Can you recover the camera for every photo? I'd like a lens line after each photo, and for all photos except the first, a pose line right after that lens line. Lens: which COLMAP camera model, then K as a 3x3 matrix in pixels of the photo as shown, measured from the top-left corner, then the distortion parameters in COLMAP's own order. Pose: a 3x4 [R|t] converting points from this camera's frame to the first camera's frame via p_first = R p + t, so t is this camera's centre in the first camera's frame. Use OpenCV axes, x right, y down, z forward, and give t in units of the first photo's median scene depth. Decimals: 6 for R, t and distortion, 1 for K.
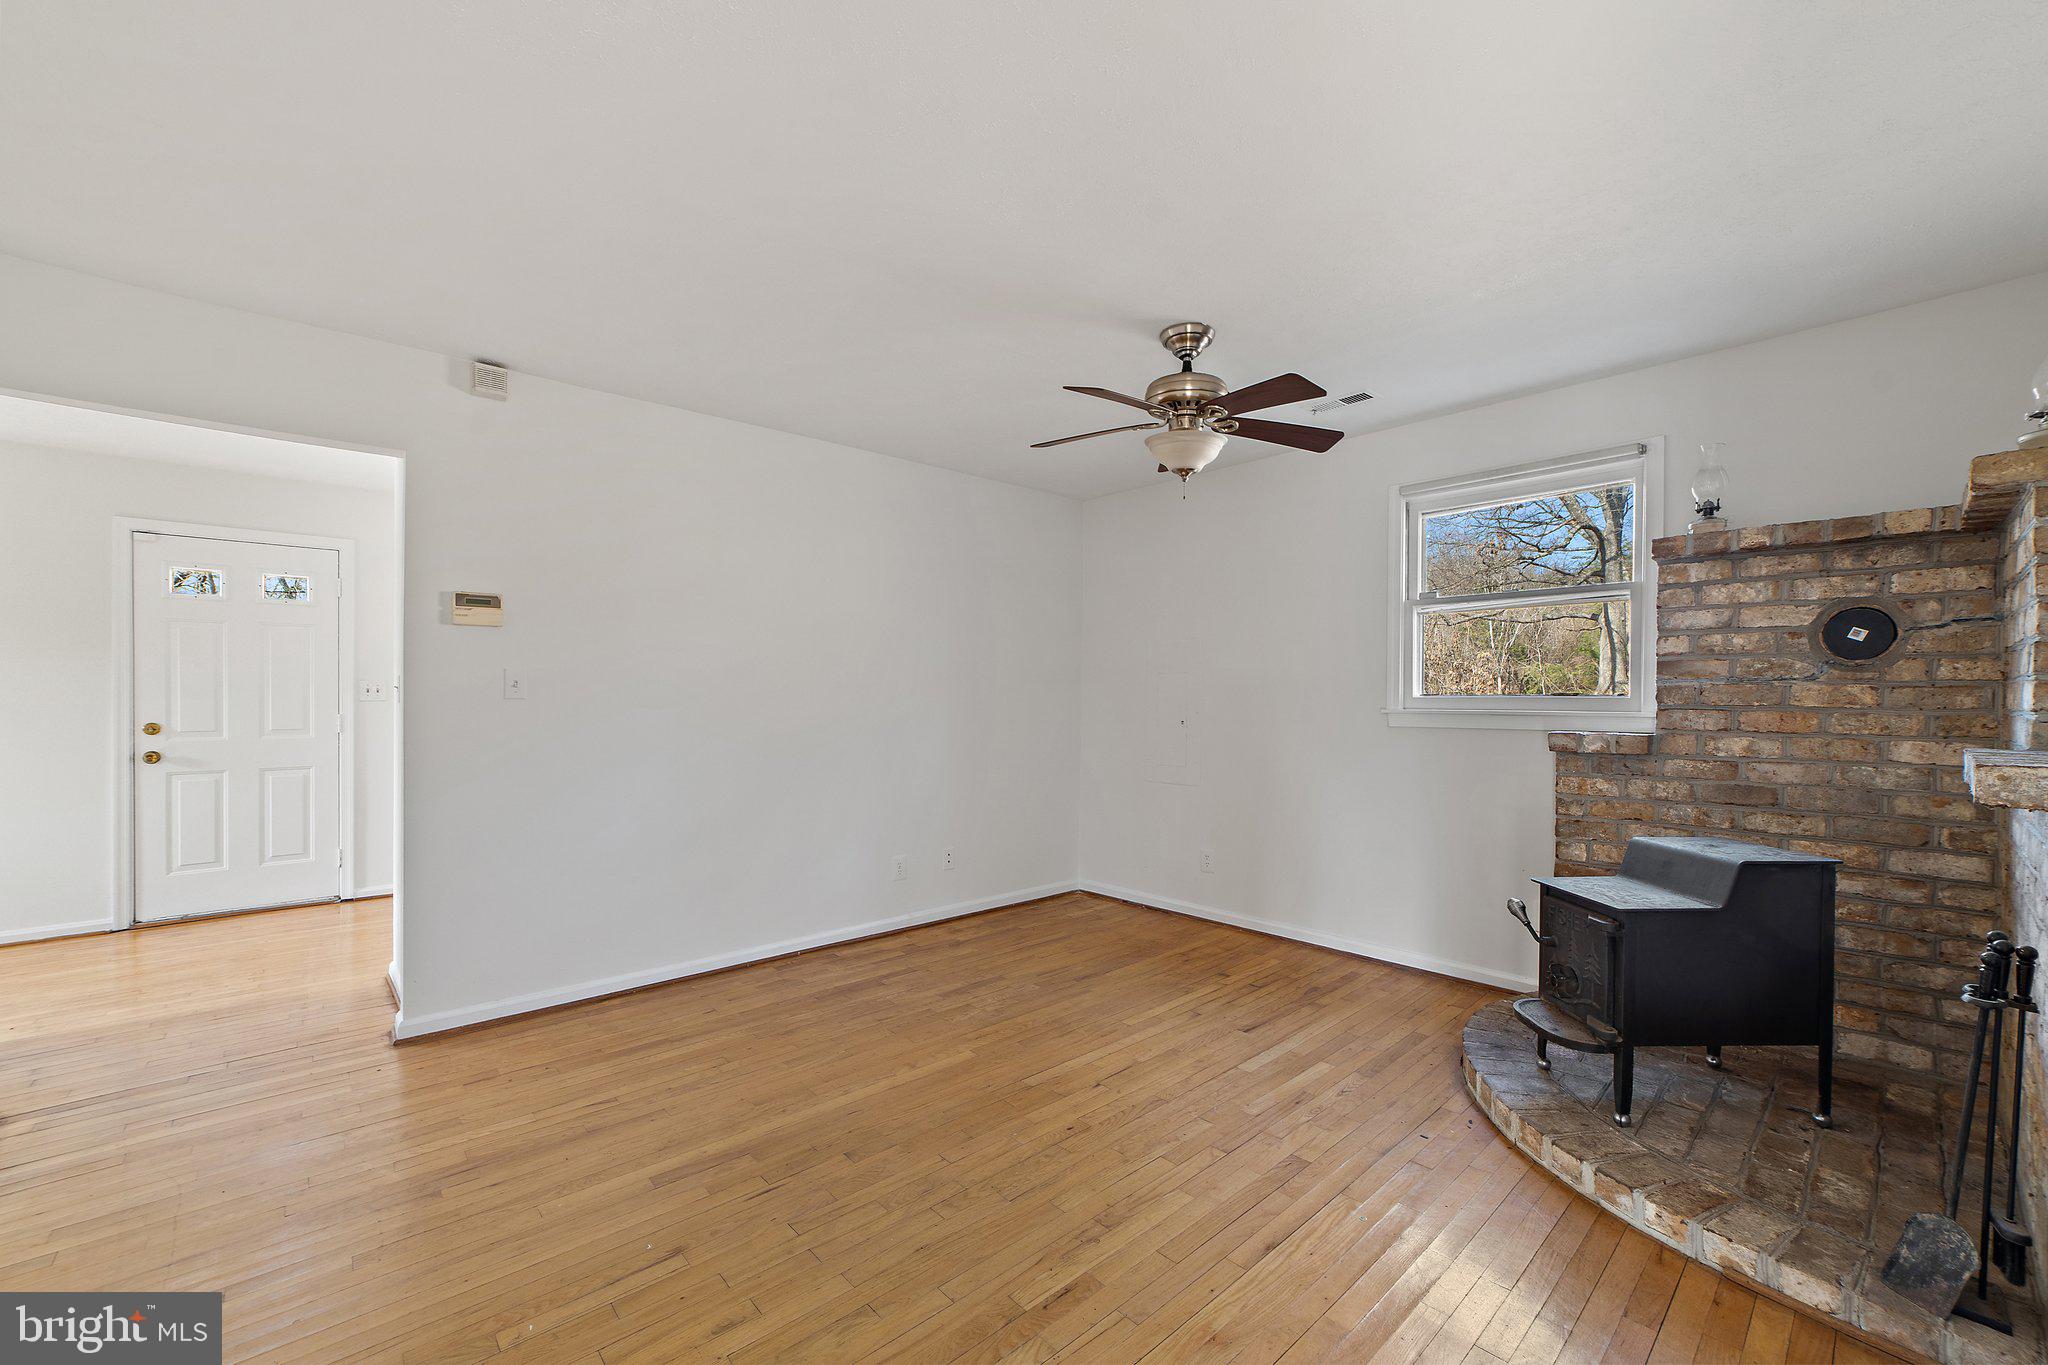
lens RADIAL K [[906.5, 0, 1086.3], [0, 906.5, 651.9], [0, 0, 1]] dist [0.002241, 0.000767]
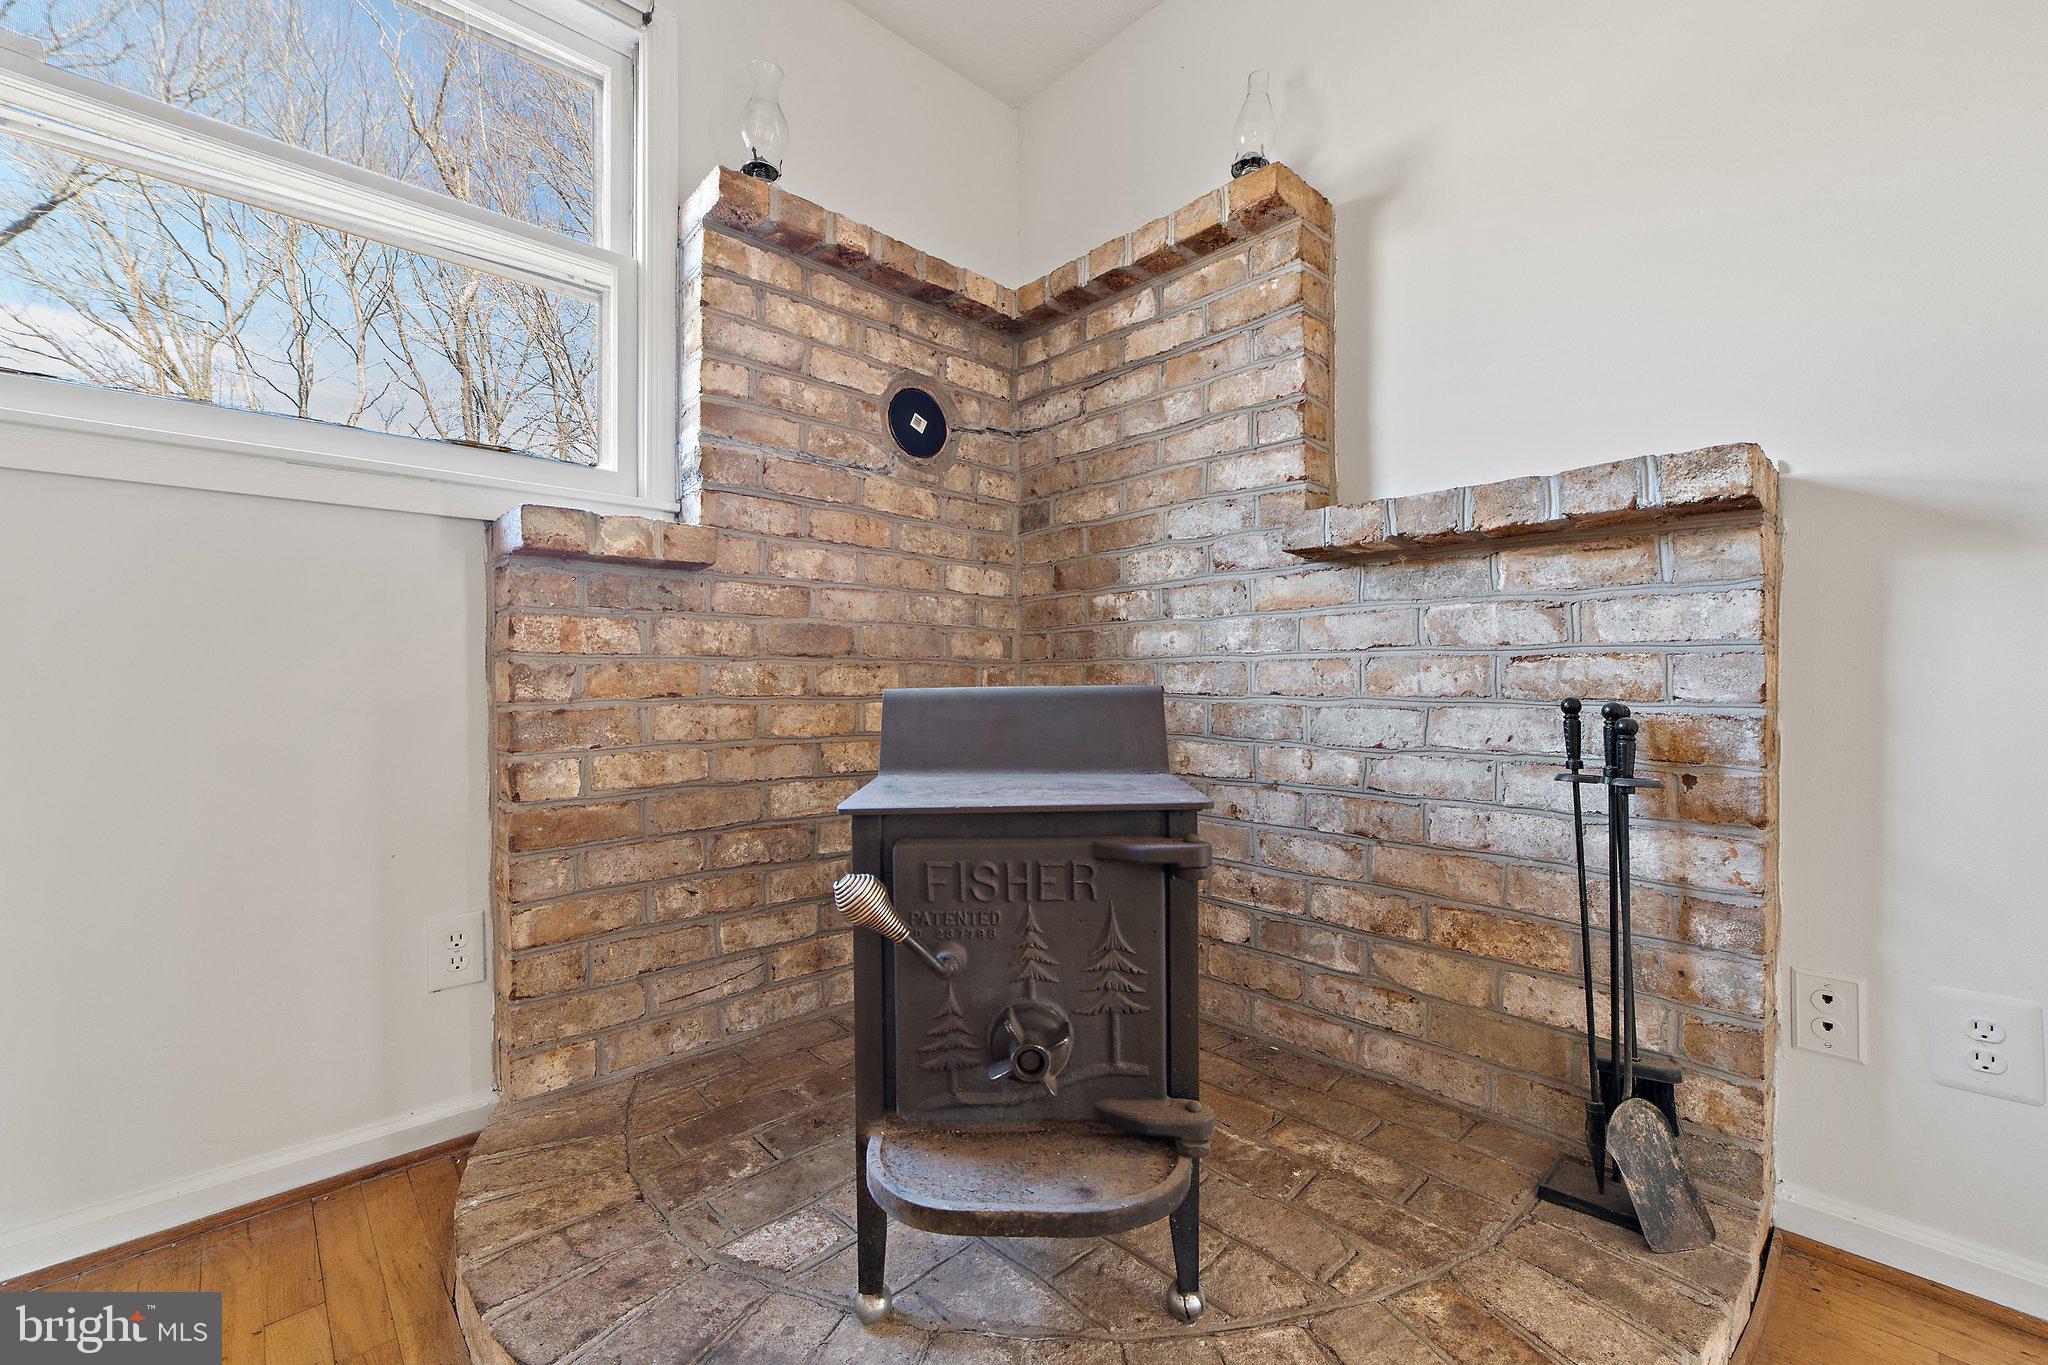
lens RADIAL K [[814.3, 0, 1031.6], [0, 814.3, 683.8], [0, 0, 1]] dist [-0.019299, 0.006556]
pose [[0.087456, -0.002718, 0.996165, 0.173242], [-0.016779, 0.999850, 0.004201, 0.182682], [-0.996027, -0.017082, 0.087397, 0.799208]]
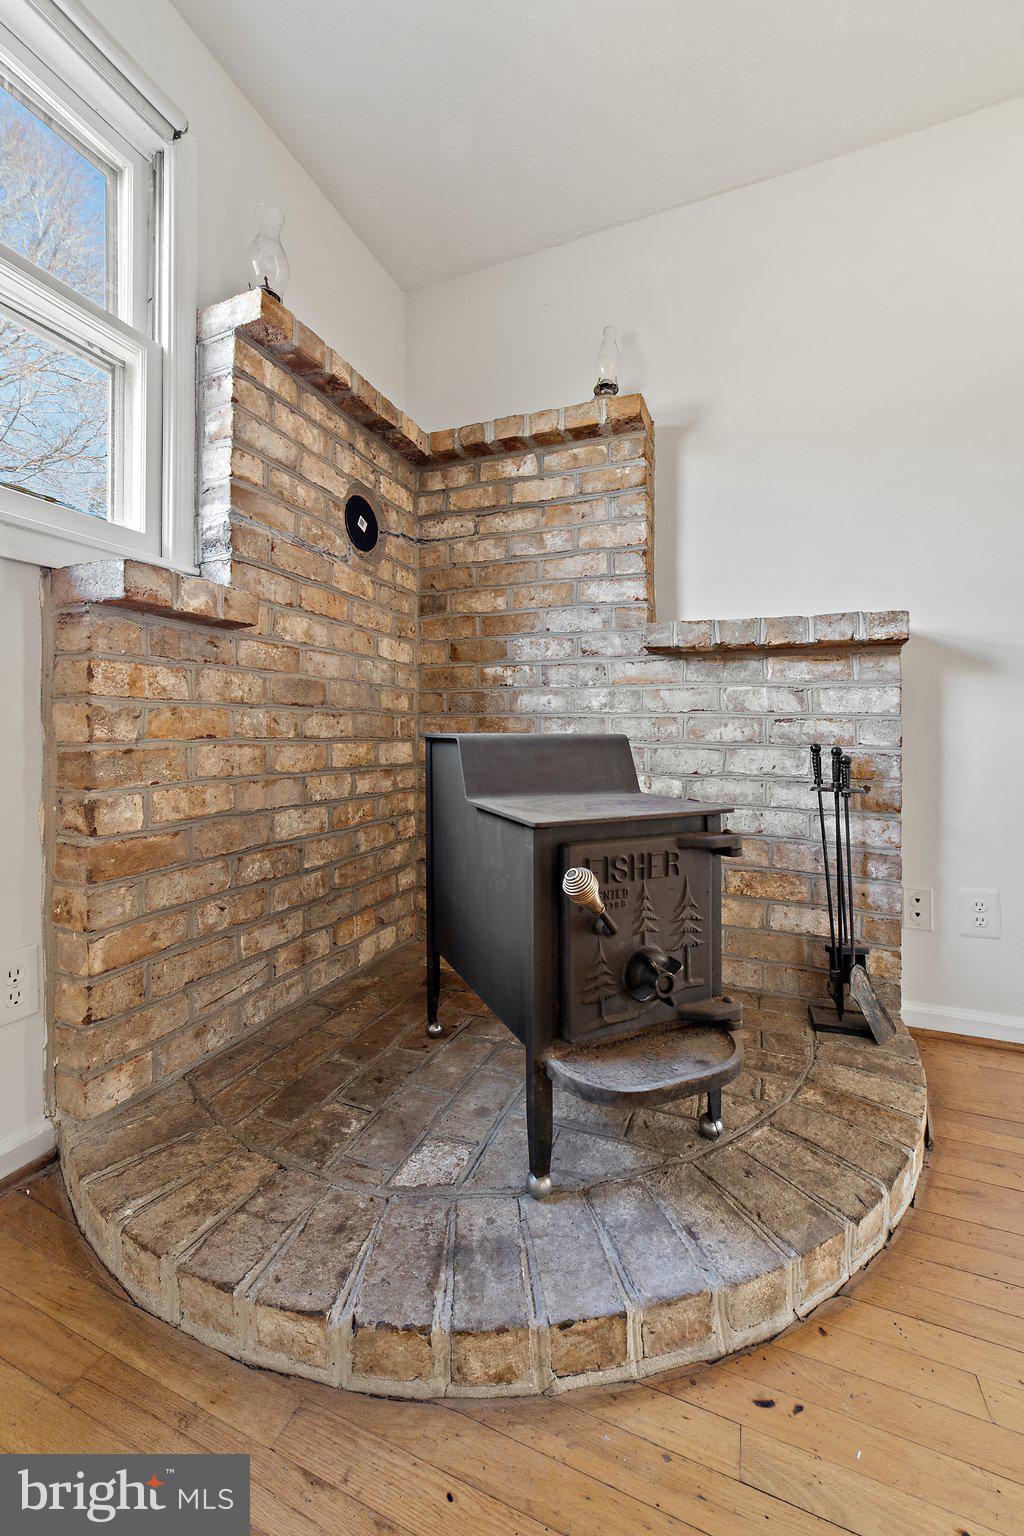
lens RADIAL K [[614.9, 0, 509.9], [0, 614.9, 723.8], [0, 0, 1]] dist [-0.016313, 0.000631]
pose [[-0.321307, 0.004486, 0.946965, 0.176036], [-0.031606, 0.999381, -0.015459, 0.186344], [-0.946448, -0.034897, -0.320966, 0.997905]]
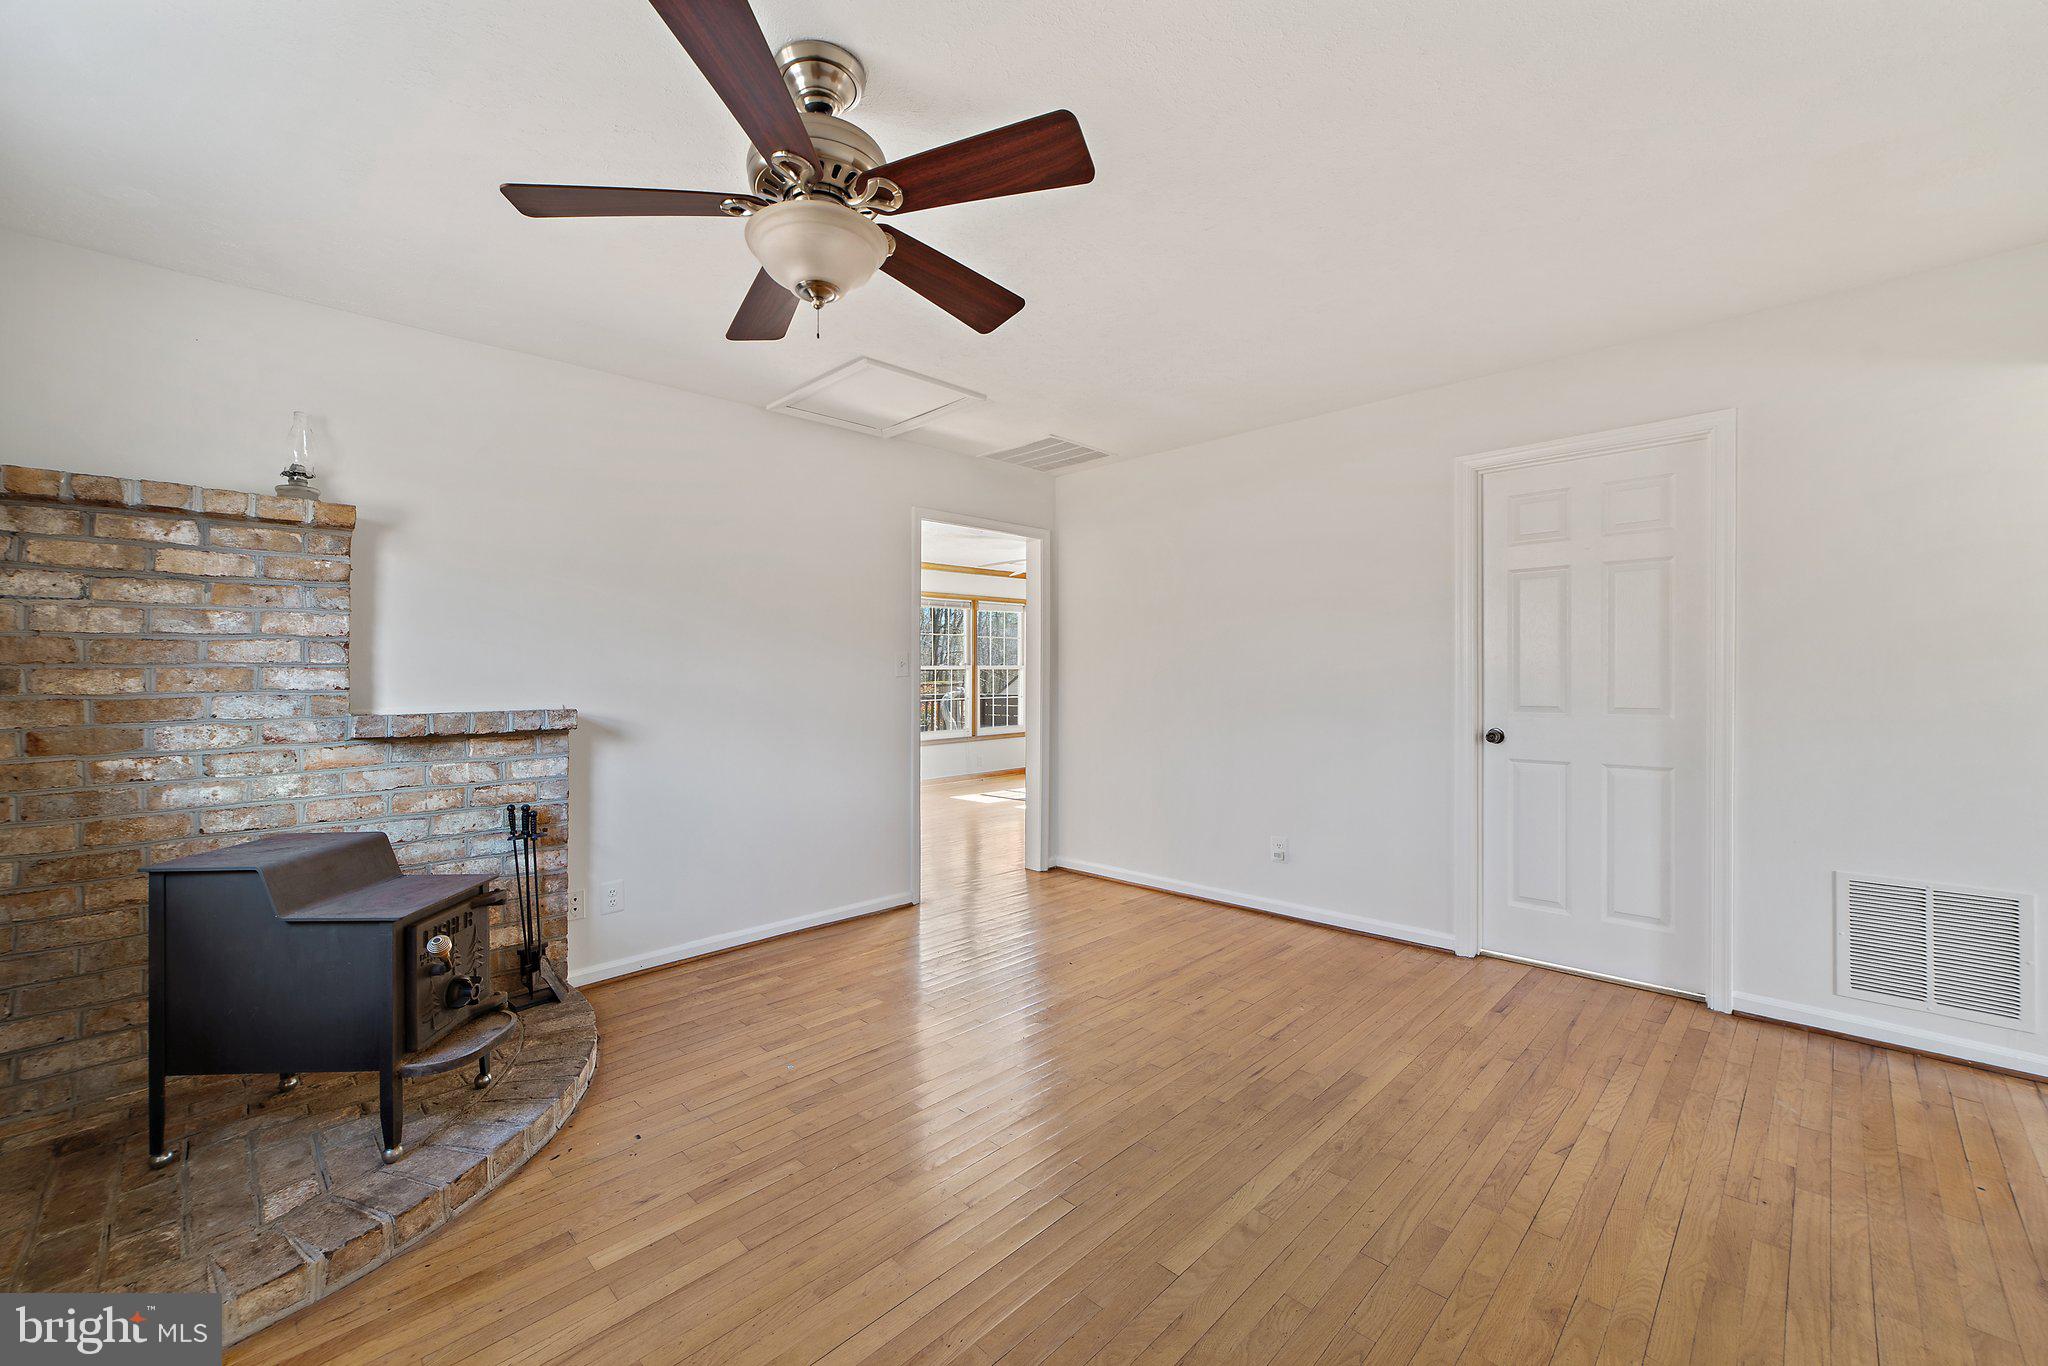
lens RADIAL K [[746.0, 0, 989.8], [0, 746.0, 652.3], [0, 0, 1]] dist [-0.001699, 0.002100]
pose [[-0.997830, 0.008855, 0.065243, -0.042802], [0.004356, 0.997622, -0.068788, 0.064987], [-0.065697, -0.068355, -0.995496, 1.452314]]
